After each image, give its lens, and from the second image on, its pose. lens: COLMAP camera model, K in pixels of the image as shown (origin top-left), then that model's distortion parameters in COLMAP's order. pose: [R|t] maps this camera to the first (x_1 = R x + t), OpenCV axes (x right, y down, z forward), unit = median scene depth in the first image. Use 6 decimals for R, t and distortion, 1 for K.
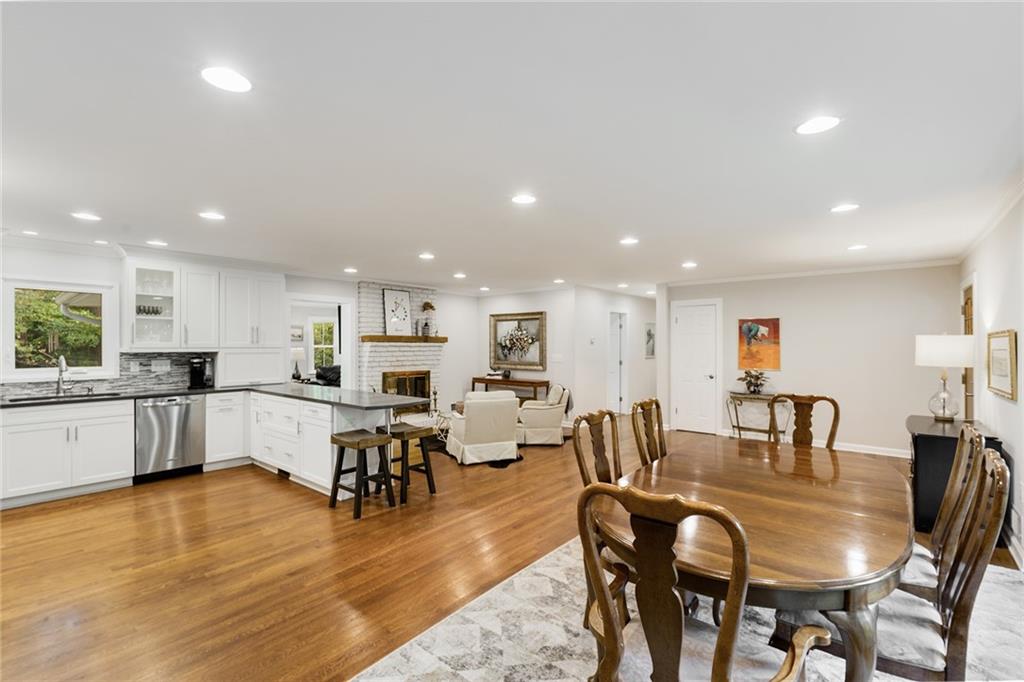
lens RADIAL K [[460.1, 0, 514.9], [0, 460.1, 347.4], [0, 0, 1]] dist [-0.000346, 0.000106]
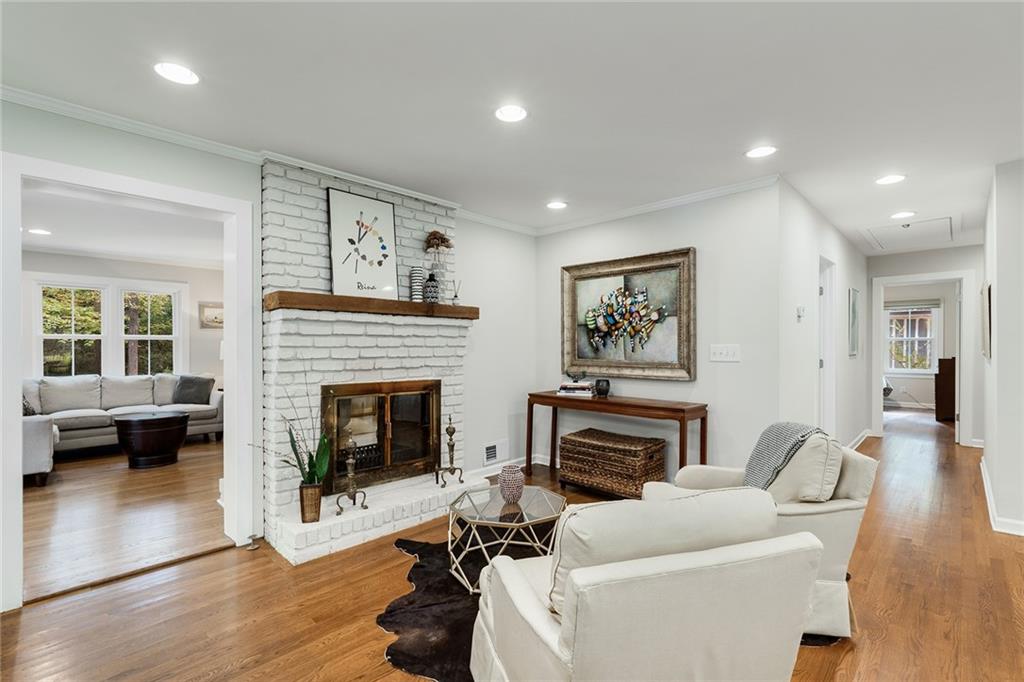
lens RADIAL K [[460.1, 0, 501.8], [0, 460.1, 346.9], [0, 0, 1]] dist [-0.000346, 0.000106]
pose [[0.995420, -0.001566, -0.095585, -0.088499], [0.001288, 0.999995, -0.002974, 0.020998], [0.095590, 0.002838, 0.995417, 0.608440]]
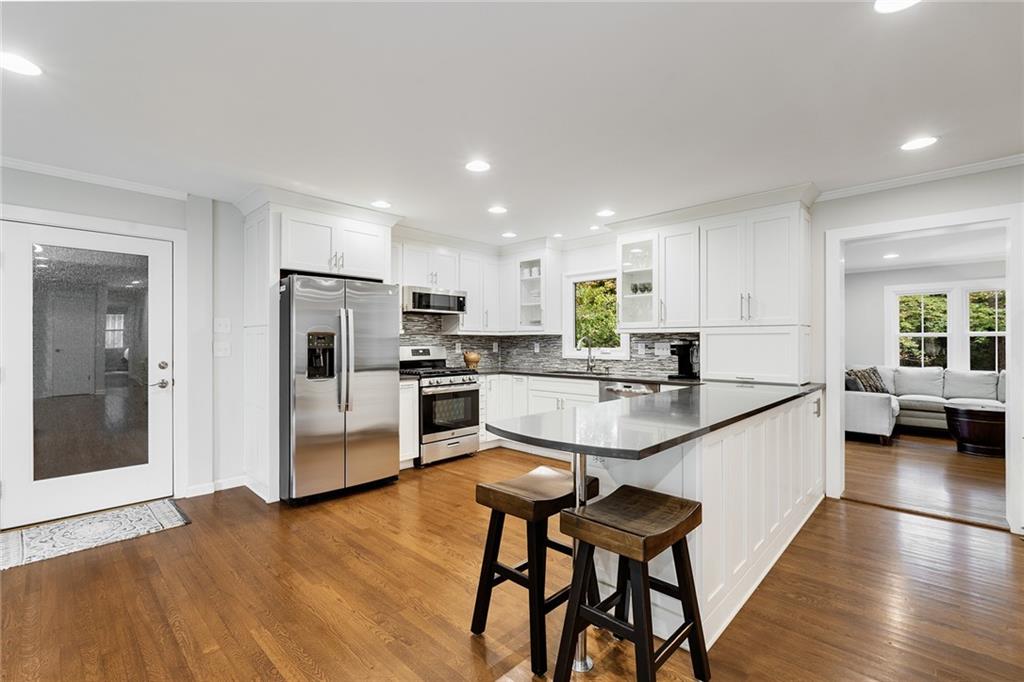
lens RADIAL K [[460.1, 0, 515.8], [0, 460.1, 338.9], [0, 0, 1]] dist [-0.000346, 0.000106]
pose [[-0.074903, -0.009291, -0.997148, 0.096083], [-0.005296, 0.999946, -0.008919, 0.021422], [0.997177, 0.004613, -0.074948, 0.564381]]
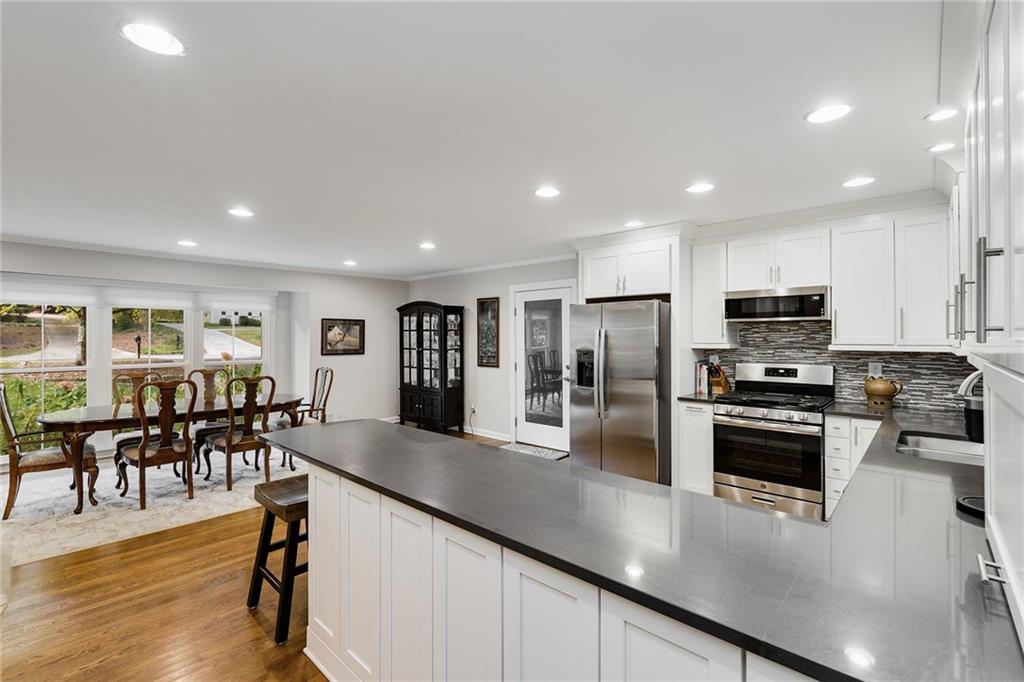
lens RADIAL K [[460.1, 0, 502.6], [0, 460.1, 337.0], [0, 0, 1]] dist [-0.000346, 0.000106]
pose [[-0.996358, 0.000353, 0.085269, -0.324209], [0.000814, 0.999985, 0.005375, -0.008041], [-0.085266, 0.005425, -0.996343, 0.929390]]
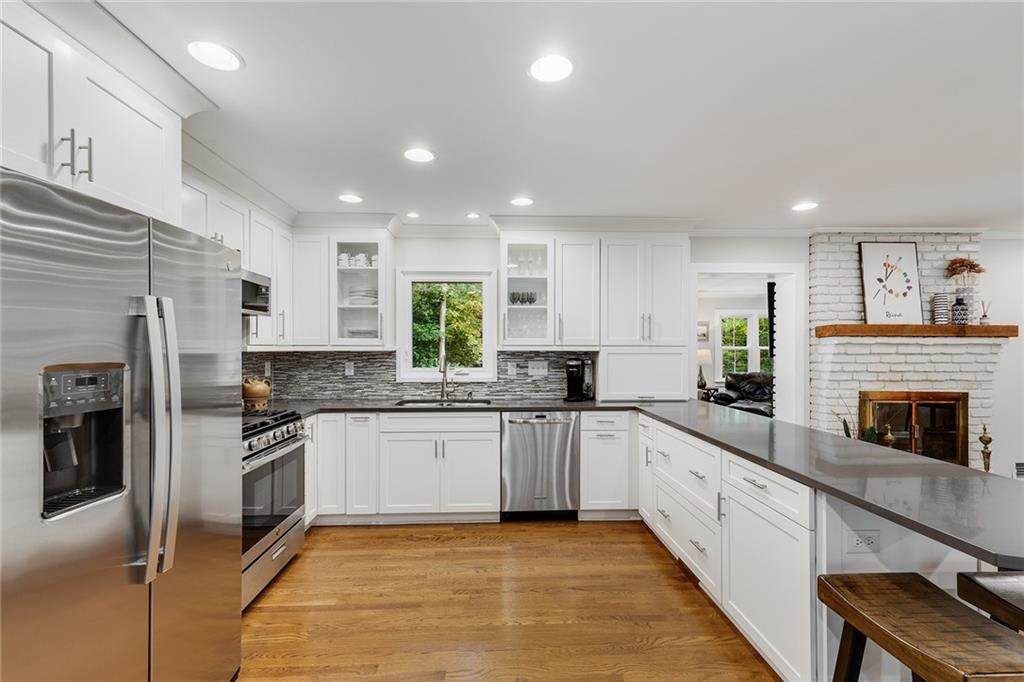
lens RADIAL K [[445.1, 0, 507.0], [0, 445.1, 348.3], [0, 0, 1]] dist [0.010084, 0.000848]
pose [[0.665031, -0.000063, -0.746816, -0.167231], [-0.004254, 0.999983, -0.003872, 0.006086], [0.746803, 0.005752, 0.665020, 0.324230]]
